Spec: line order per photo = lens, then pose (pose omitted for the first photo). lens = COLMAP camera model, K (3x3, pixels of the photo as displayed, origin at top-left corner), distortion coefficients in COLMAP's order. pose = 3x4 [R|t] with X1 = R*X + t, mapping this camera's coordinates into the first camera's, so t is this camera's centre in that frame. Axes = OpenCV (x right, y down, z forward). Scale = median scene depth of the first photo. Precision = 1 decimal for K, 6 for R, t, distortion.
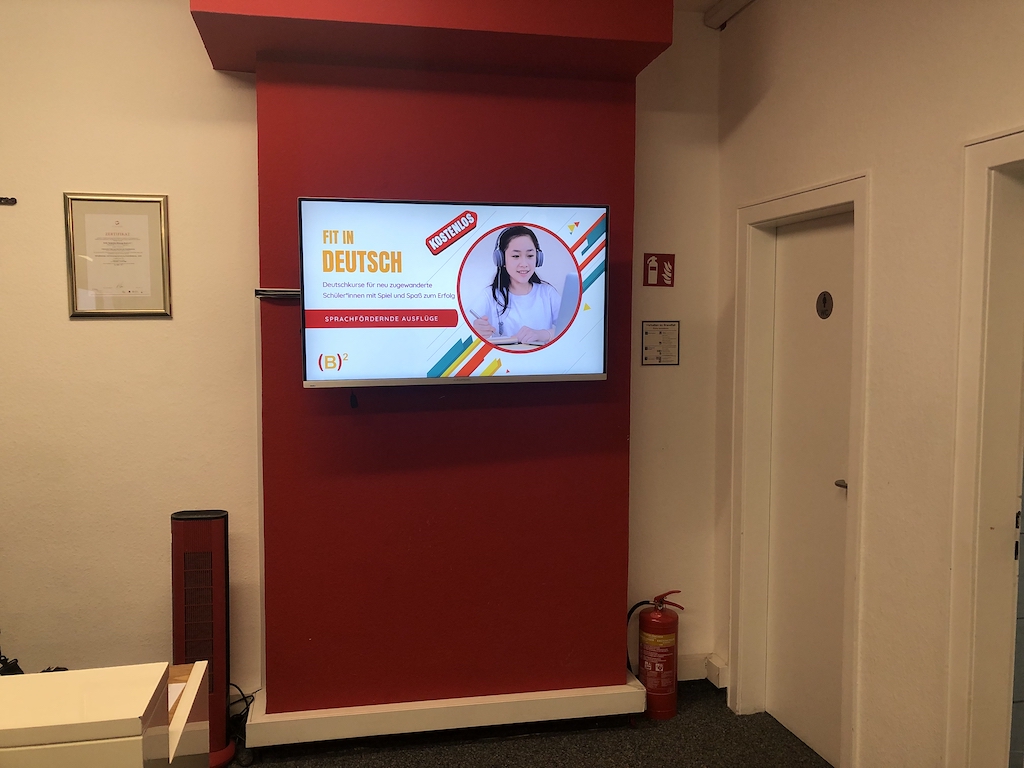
lens RADIAL K [[831.4, 0, 512.0], [0, 831.4, 384.0], [0, 0, 1]] dist [0.015940, 0.004466]
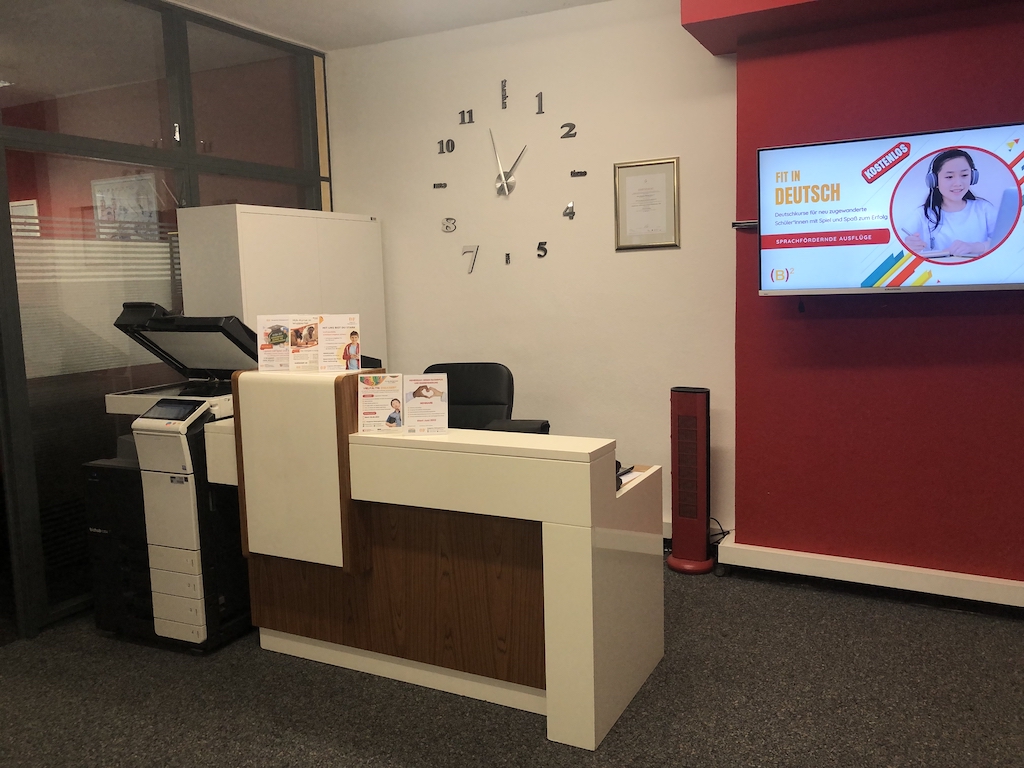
lens RADIAL K [[836.5, 0, 514.5], [0, 836.5, 376.4], [0, 0, 1]] dist [0.050132, -0.045568]
pose [[0.772734, 0.055792, -0.632274, 0.286286], [-0.015599, 0.997498, 0.068955, 0.044675], [0.634539, -0.043421, 0.771670, -0.263726]]
